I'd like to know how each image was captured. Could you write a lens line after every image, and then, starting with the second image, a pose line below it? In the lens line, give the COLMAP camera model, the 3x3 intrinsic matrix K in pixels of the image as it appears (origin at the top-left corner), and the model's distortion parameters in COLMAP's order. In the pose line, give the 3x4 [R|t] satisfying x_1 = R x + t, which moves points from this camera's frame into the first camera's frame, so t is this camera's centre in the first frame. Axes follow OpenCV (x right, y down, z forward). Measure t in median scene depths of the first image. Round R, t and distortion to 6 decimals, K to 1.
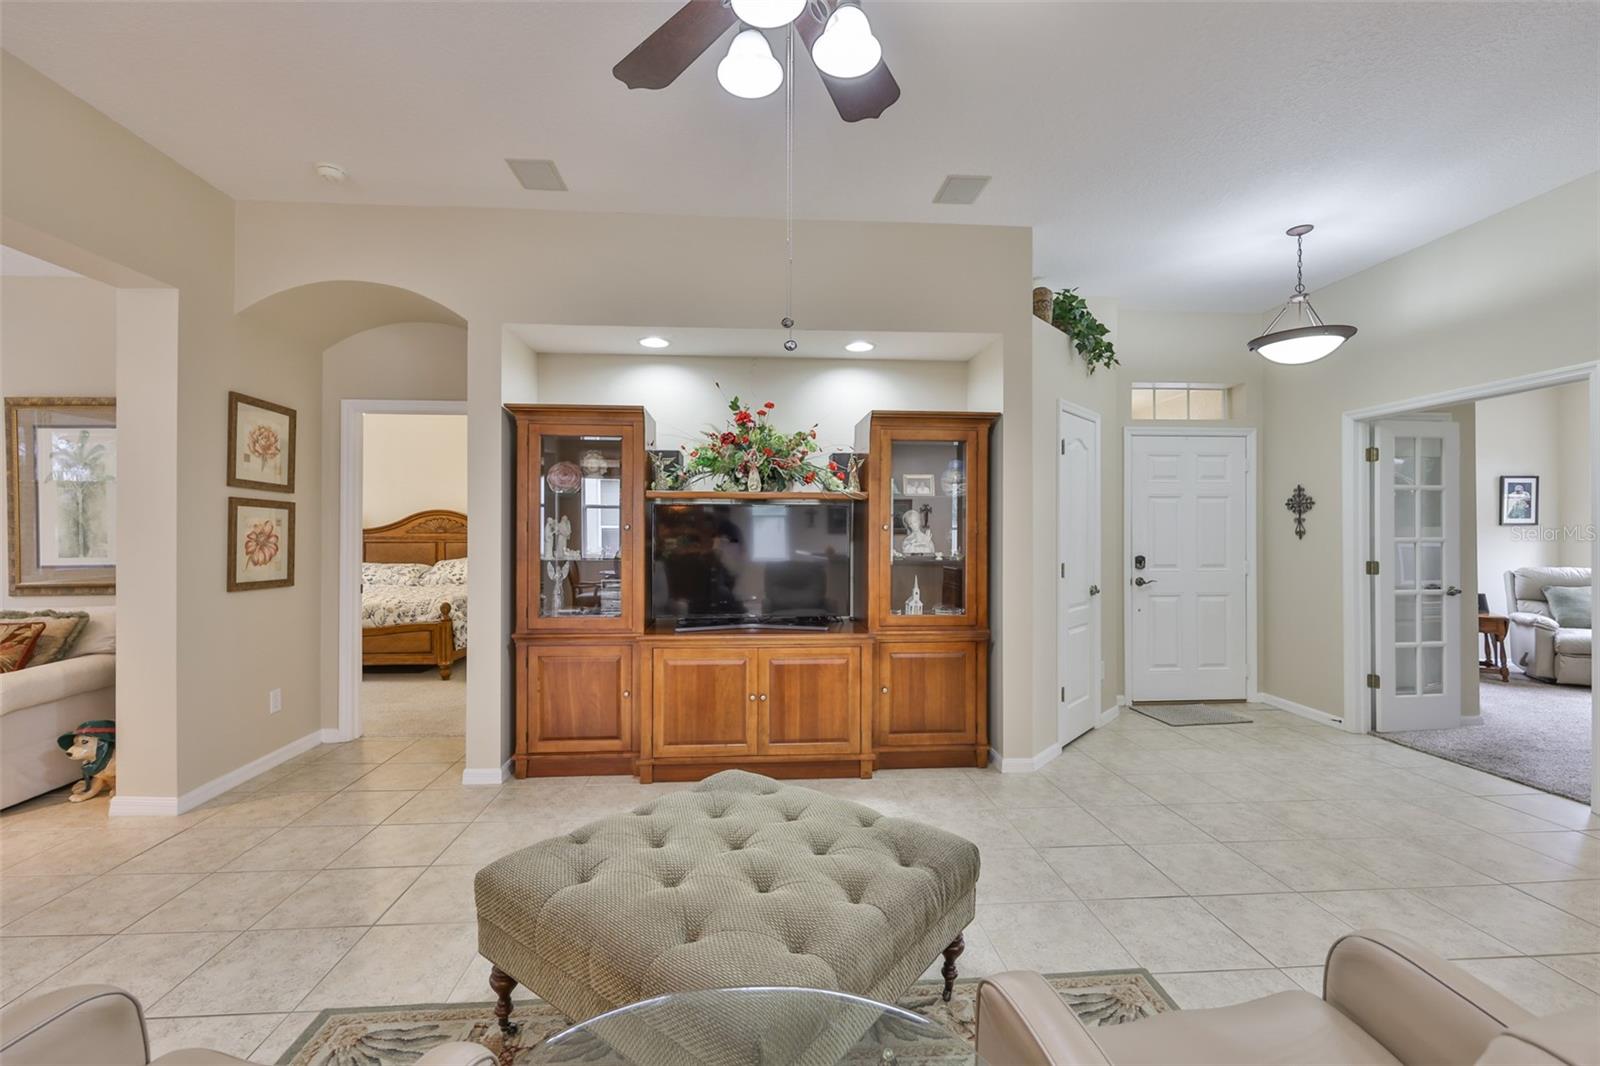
lens RADIAL K [[681.6, 0, 800.1], [0, 681.6, 531.8], [0, 0, 1]] dist [-0.004522, 0.000346]
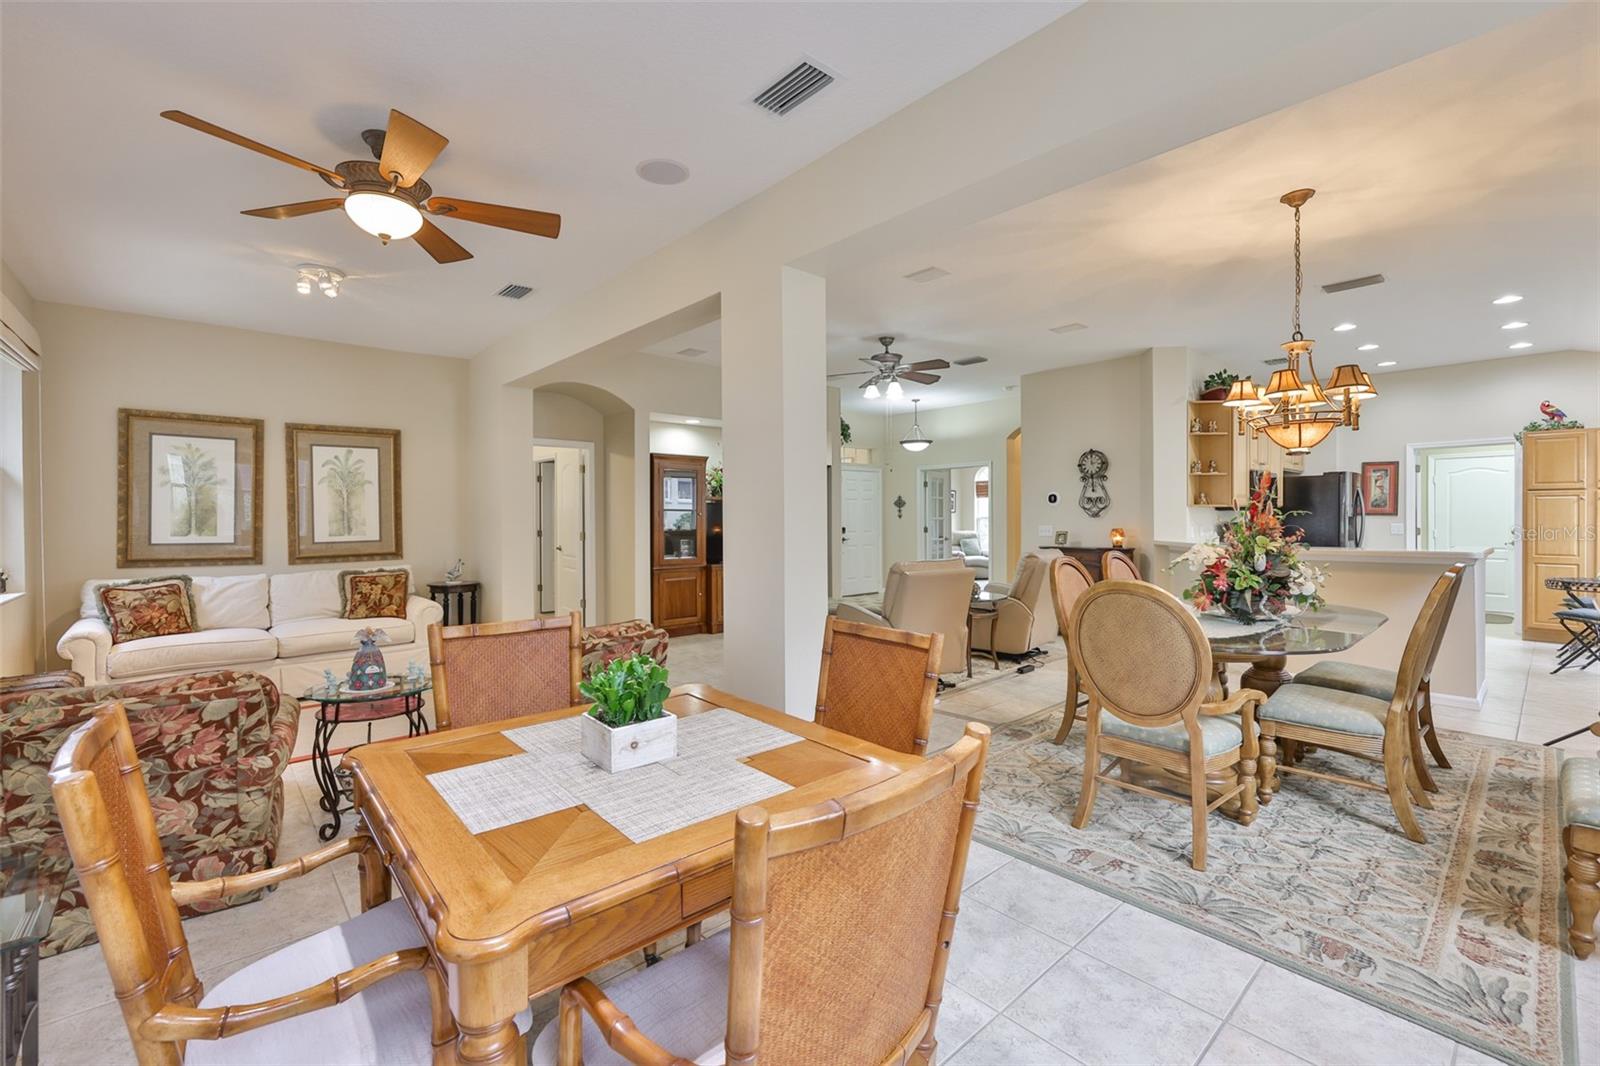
lens RADIAL K [[681.6, 0, 790.9], [0, 681.6, 523.0], [0, 0, 1]] dist [-0.004522, 0.000346]
pose [[0.791453, -0.010039, 0.611147, -1.197139], [0.005812, 0.999944, 0.008899, 0.002819], [-0.611202, -0.003492, 0.791467, -0.745865]]
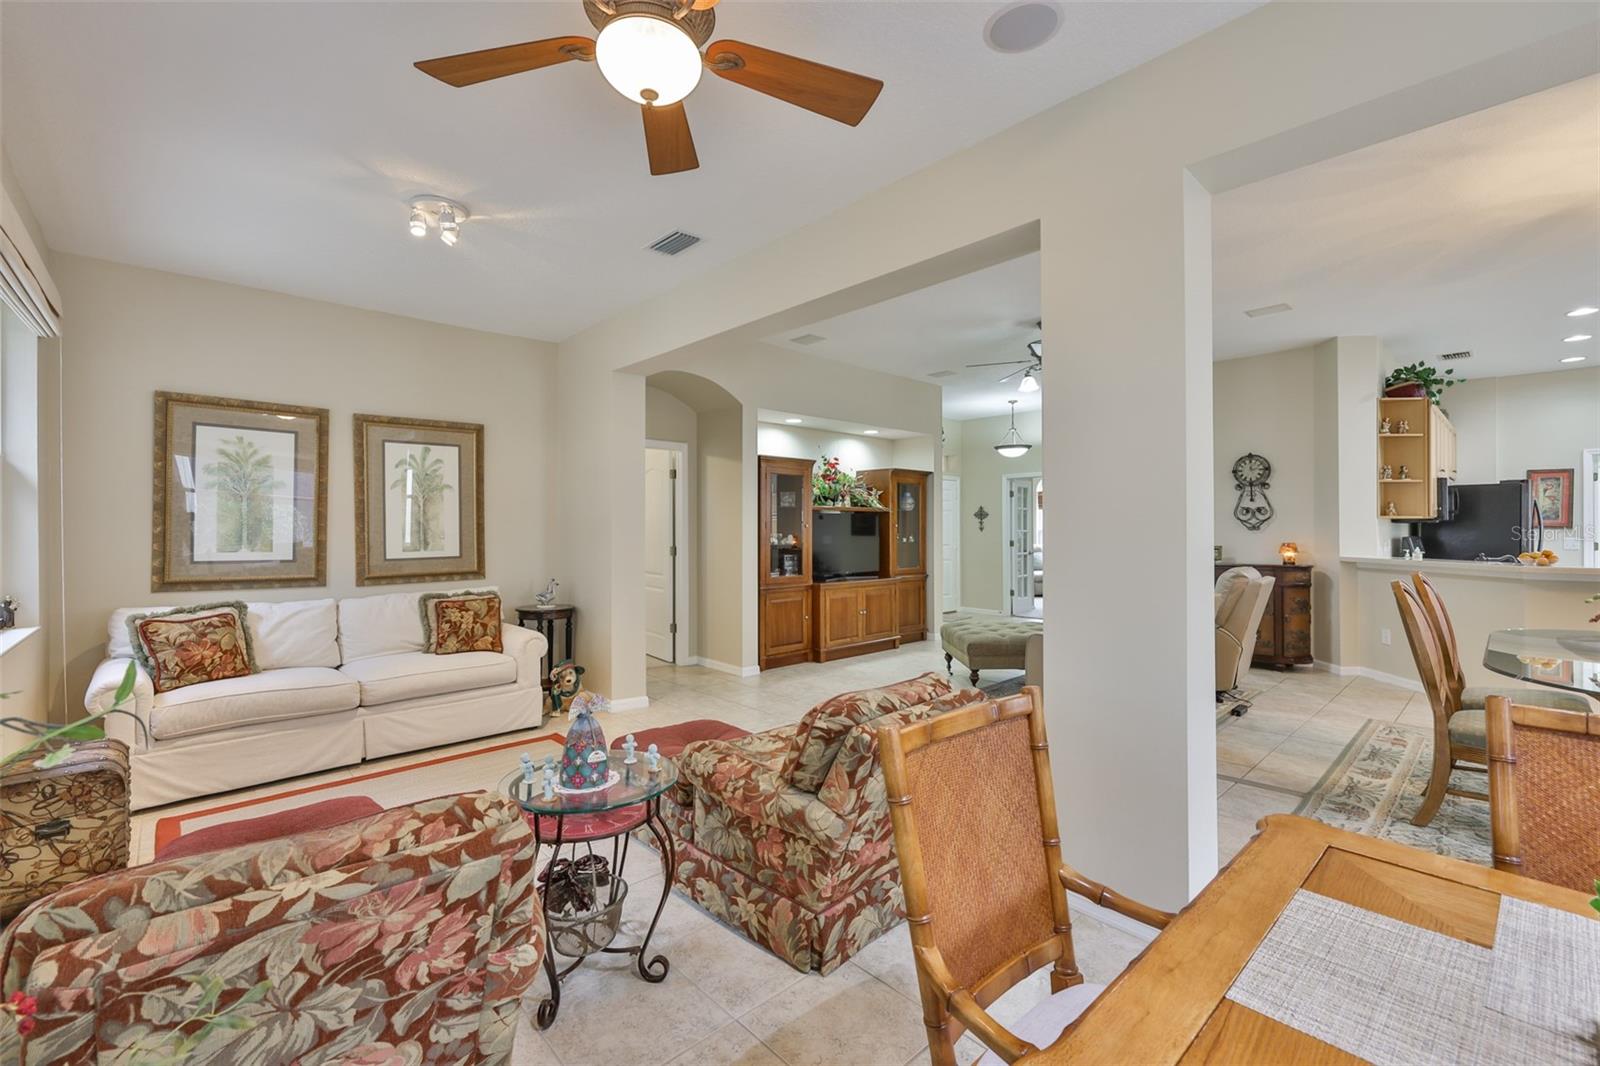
lens RADIAL K [[681.6, 0, 792.4], [0, 681.6, 530.2], [0, 0, 1]] dist [-0.004522, 0.000346]
pose [[0.780460, -0.004328, 0.625191, -1.304272], [0.004055, 0.999990, 0.001861, 0.000951], [-0.625193, 0.001082, 0.780470, -0.361974]]
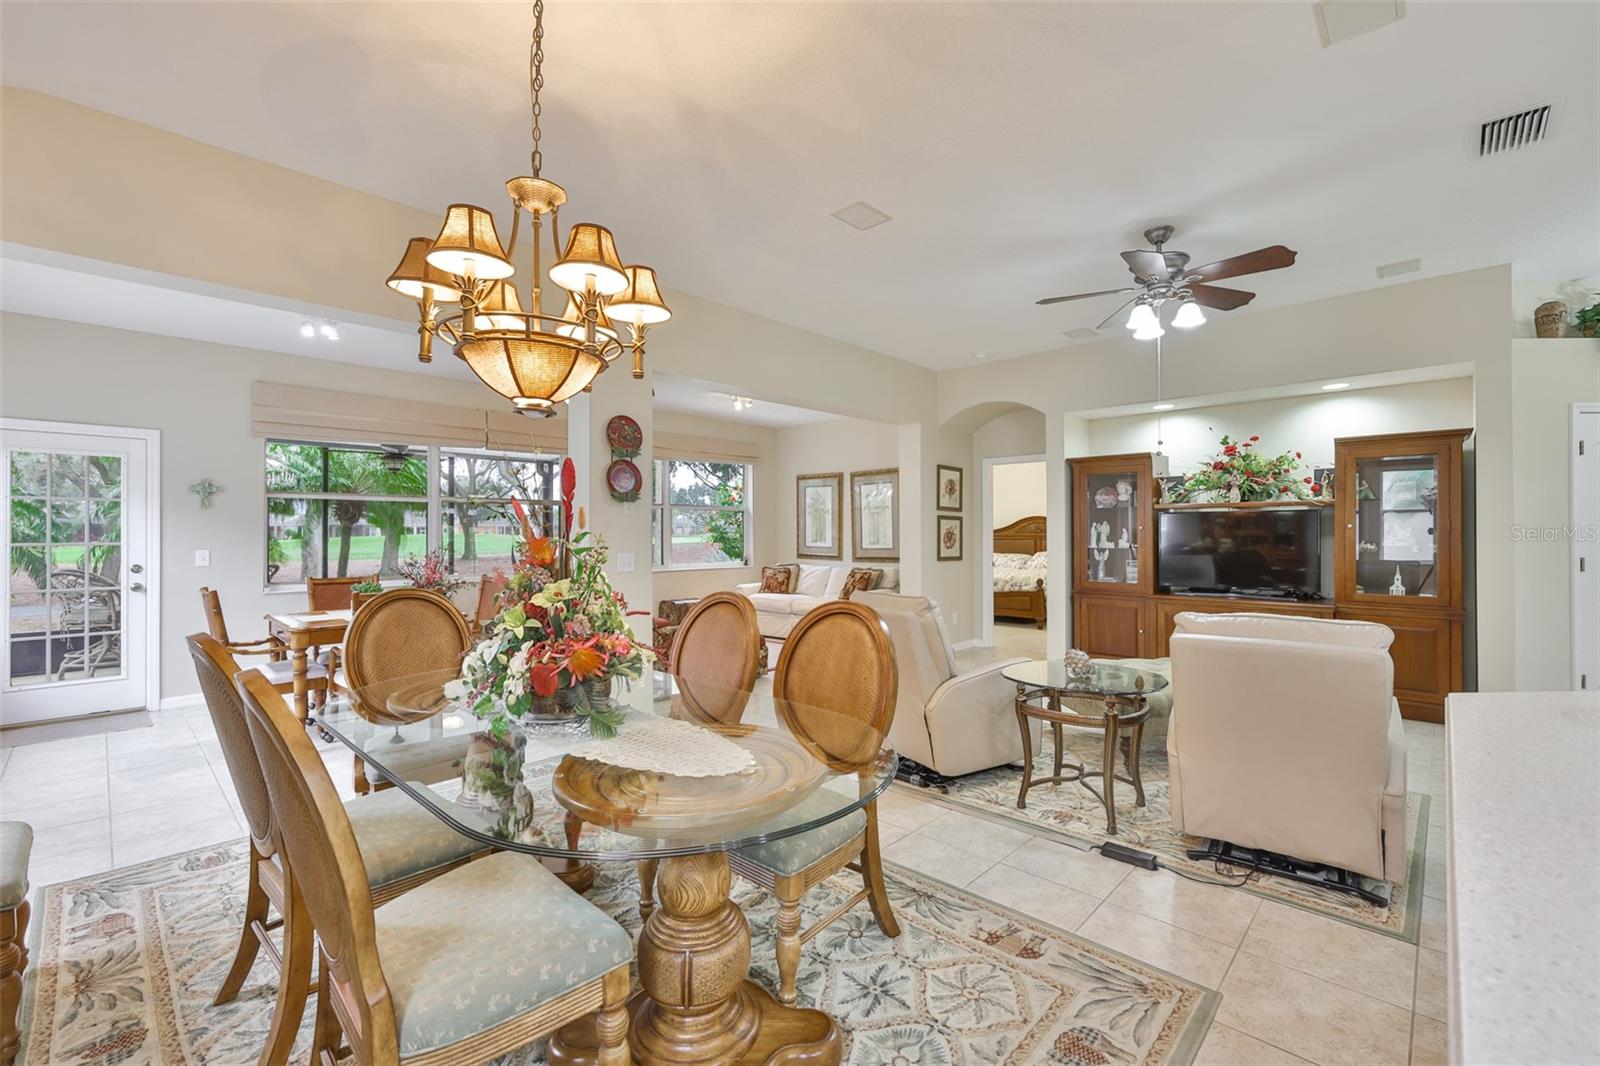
lens RADIAL K [[681.6, 0, 797.7], [0, 681.6, 521.8], [0, 0, 1]] dist [-0.004522, 0.000346]
pose [[0.671957, -0.016371, -0.740409, 0.355968], [0.004459, 0.999827, -0.018059, 0.004057], [0.740577, 0.008833, 0.671914, -0.617436]]
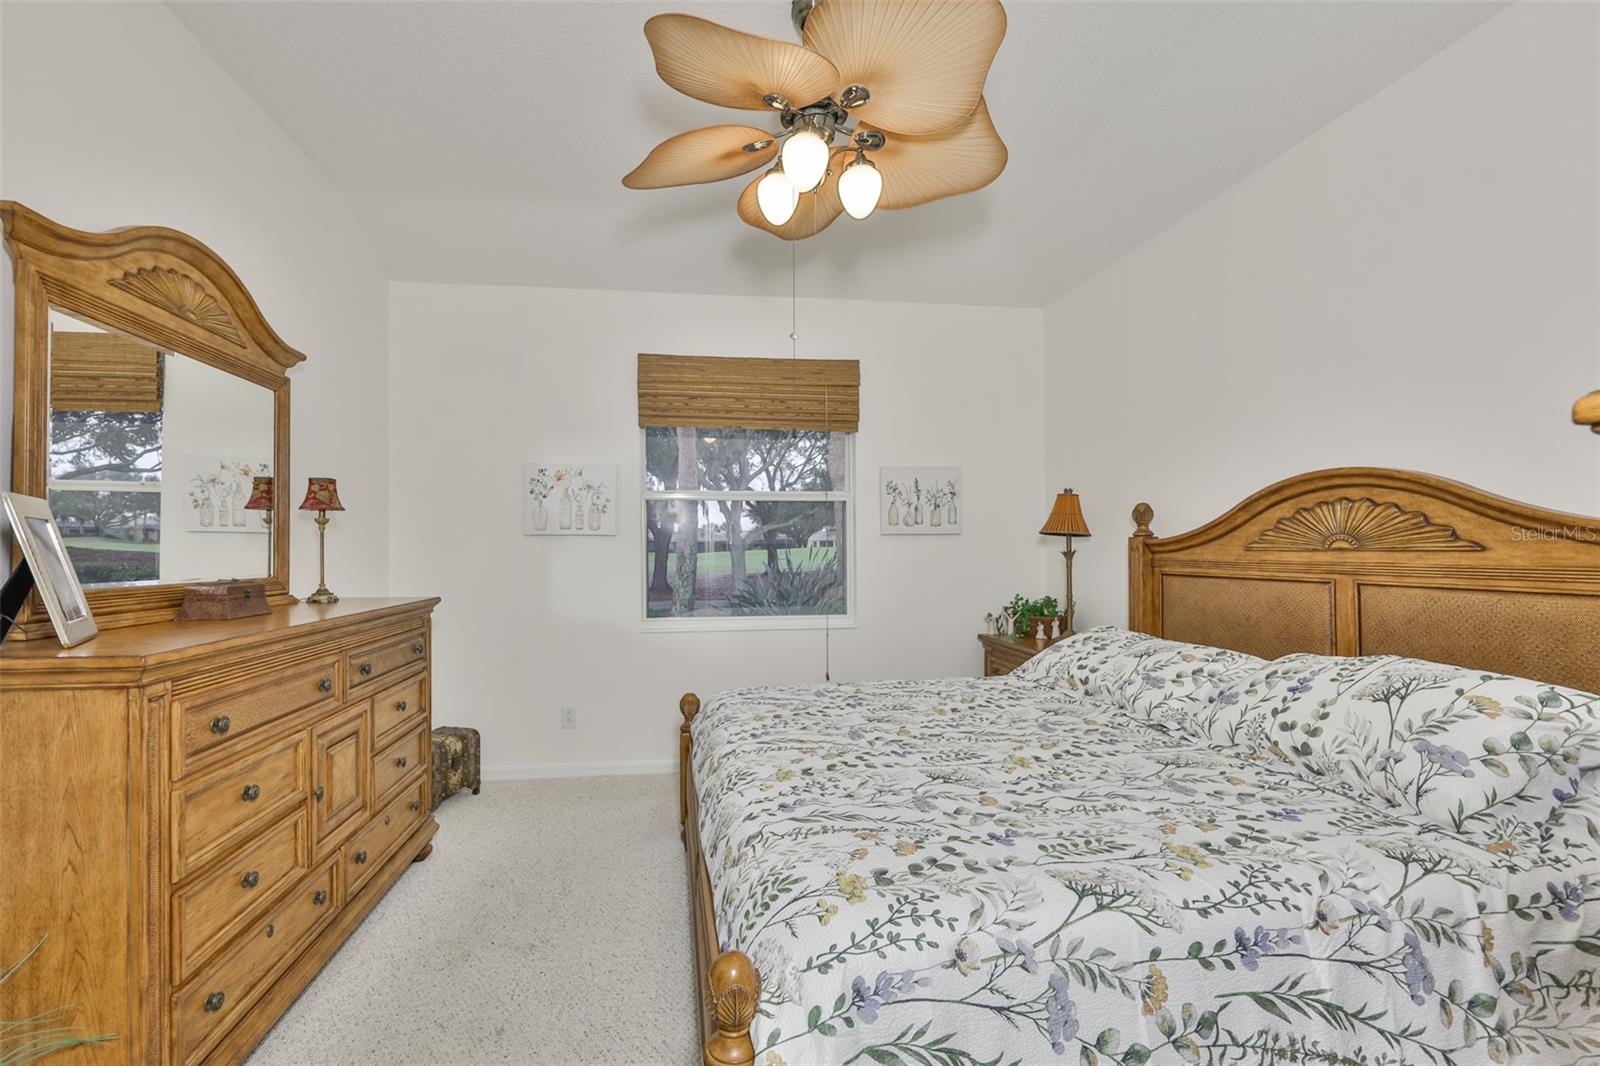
lens RADIAL K [[686.6, 0, 754.2], [0, 686.6, 544.1], [0, 0, 1]] dist [-0.004030, -0.000019]
pose [[0.056527, -0.005650, -0.998385, -0.504222], [0.004407, 0.999976, -0.005410, -0.002114], [0.998391, -0.004094, 0.056550, 1.459311]]
